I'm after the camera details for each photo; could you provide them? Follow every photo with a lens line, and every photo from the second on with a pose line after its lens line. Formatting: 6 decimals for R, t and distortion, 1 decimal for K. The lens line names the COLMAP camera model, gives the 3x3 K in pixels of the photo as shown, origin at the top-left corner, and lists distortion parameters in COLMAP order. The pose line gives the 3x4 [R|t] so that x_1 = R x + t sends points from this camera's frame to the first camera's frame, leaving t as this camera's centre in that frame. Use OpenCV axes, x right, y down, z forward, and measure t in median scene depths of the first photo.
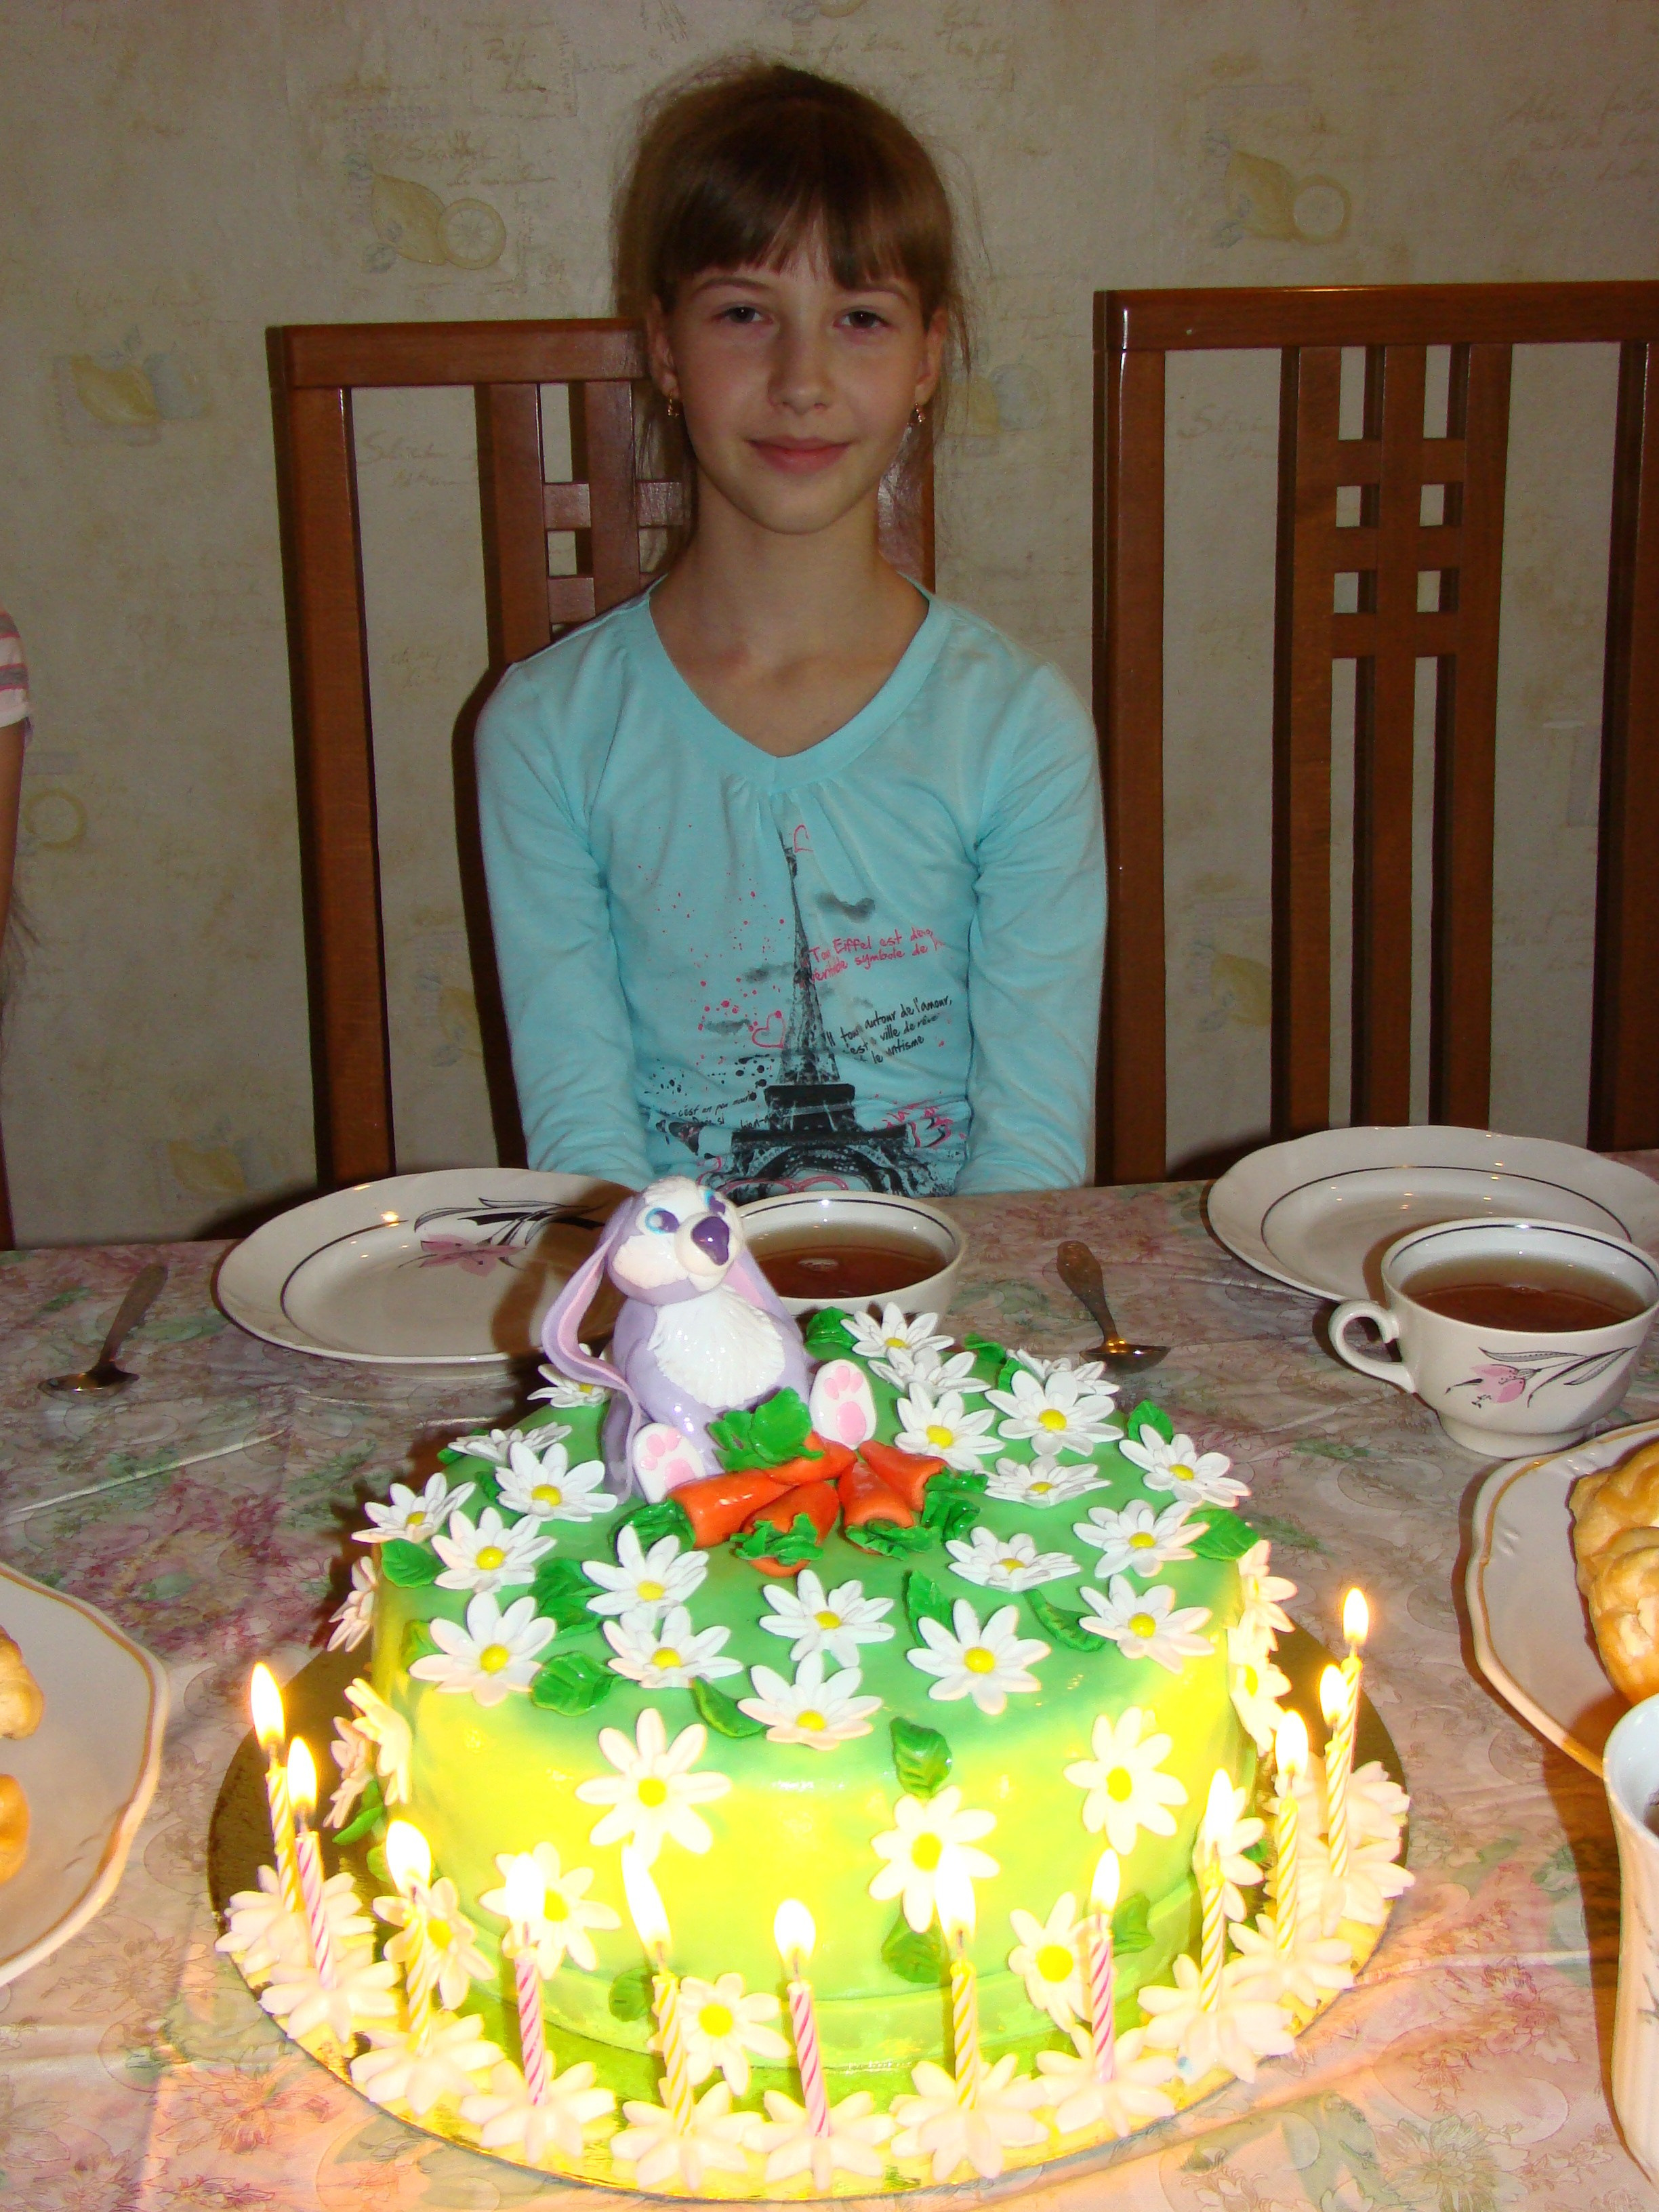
lens RADIAL K [[2683.2, 0, 902.6], [0, 2683.2, 1113.5], [0, 0, 1]] dist [-0.045336, 0.010005]
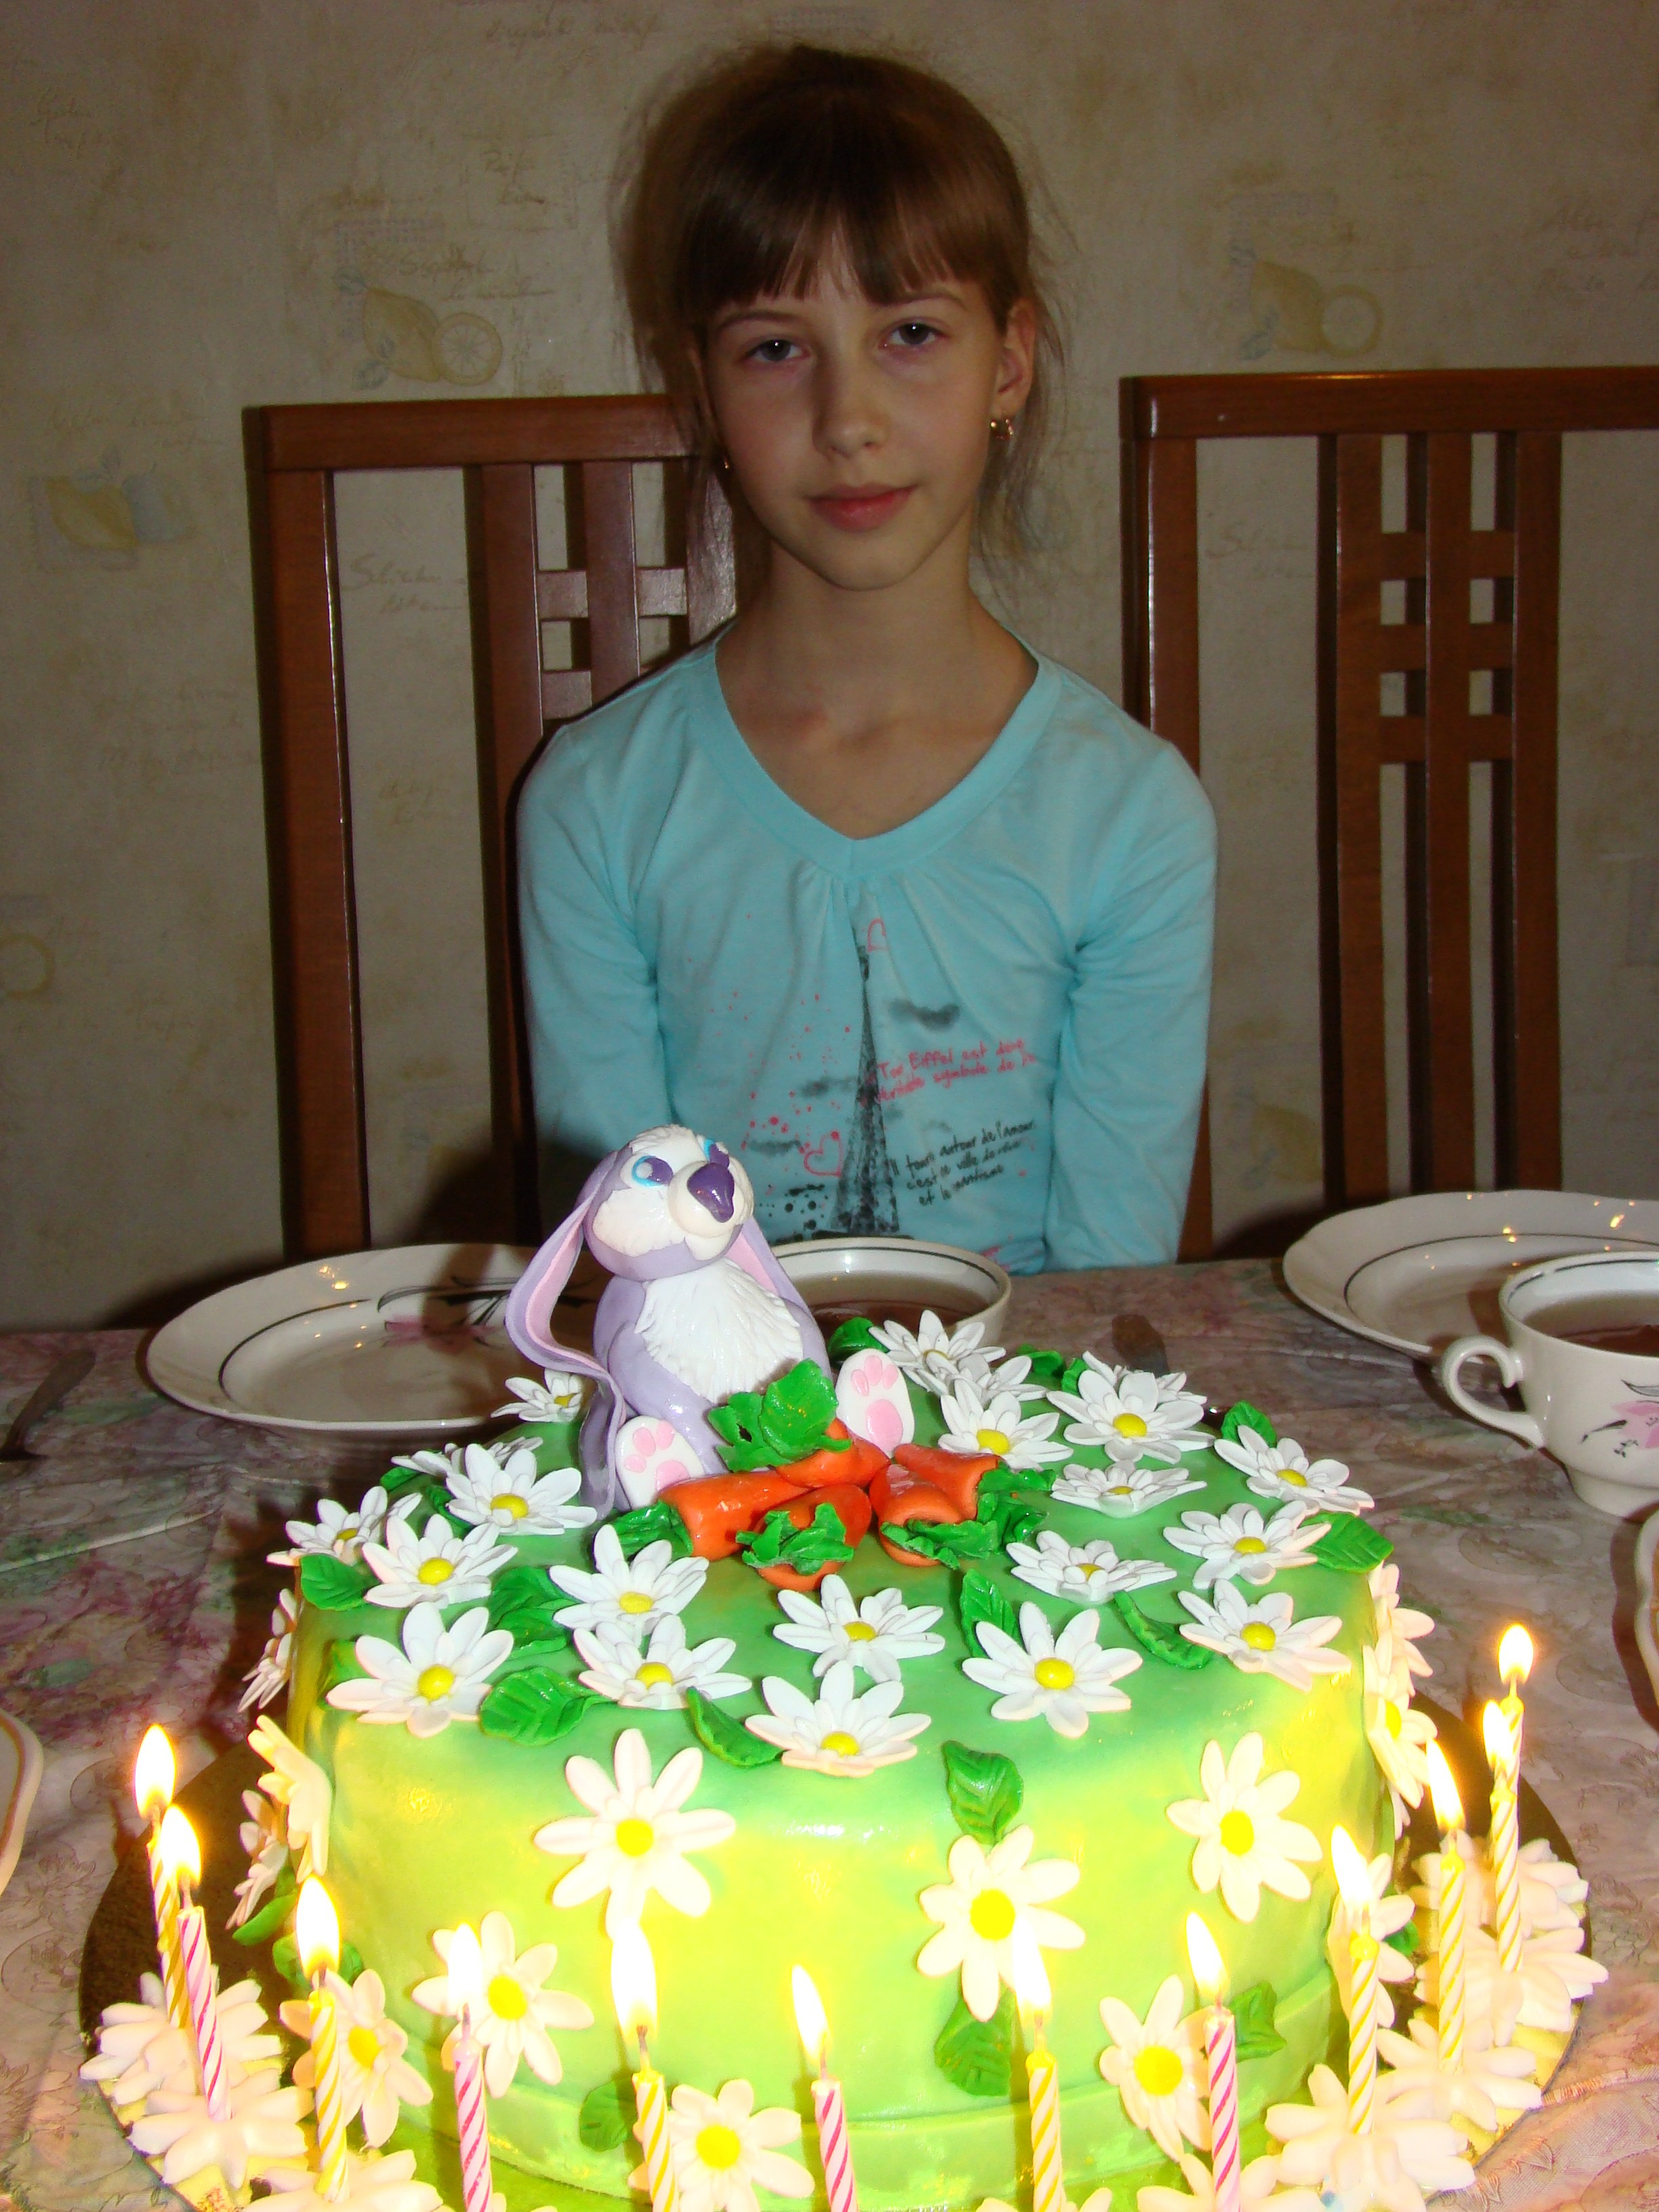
lens RADIAL K [[2683.2, 0, 902.6], [0, 2683.2, 1113.5], [0, 0, 1]] dist [-0.045336, 0.010005]
pose [[0.999951, -0.009233, -0.003524, -0.010155], [0.008815, 0.994522, -0.104157, 0.110603], [0.004467, 0.104121, 0.994555, 0.185870]]
